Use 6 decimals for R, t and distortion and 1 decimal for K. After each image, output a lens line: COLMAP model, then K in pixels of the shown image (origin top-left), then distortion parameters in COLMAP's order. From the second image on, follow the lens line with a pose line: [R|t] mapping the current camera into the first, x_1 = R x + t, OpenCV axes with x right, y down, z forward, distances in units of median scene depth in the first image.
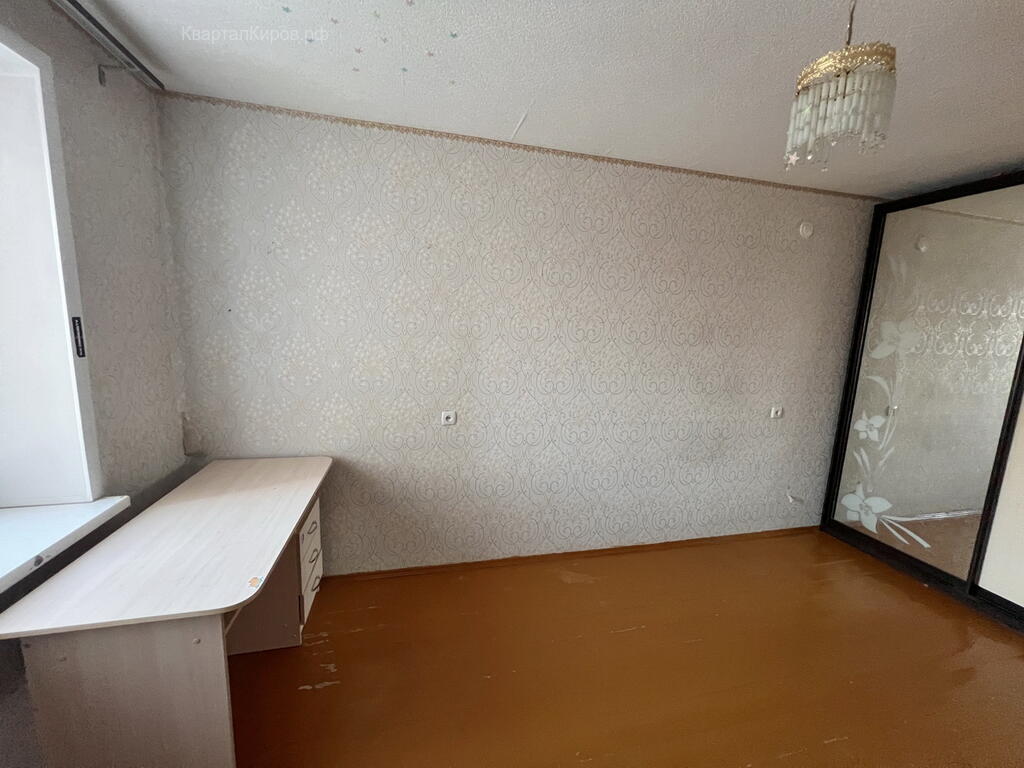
lens RADIAL K [[409.8, 0, 510.2], [0, 409.8, 385.6], [0, 0, 1]] dist [-0.001897, 0.000037]
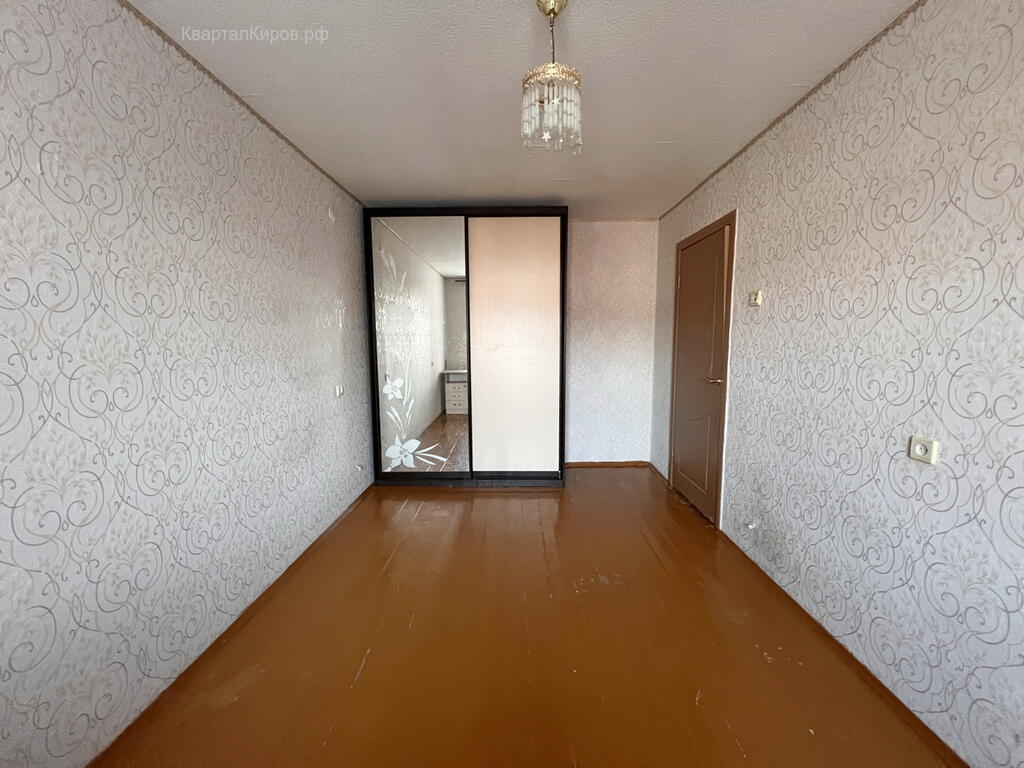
lens RADIAL K [[409.8, 0, 510.2], [0, 409.8, 385.6], [0, 0, 1]] dist [-0.001897, 0.000037]
pose [[0.259057, -0.153246, 0.953627, -0.233115], [0.164739, 0.979876, 0.112712, 0.009227], [-0.951709, 0.127901, 0.279090, 0.317391]]
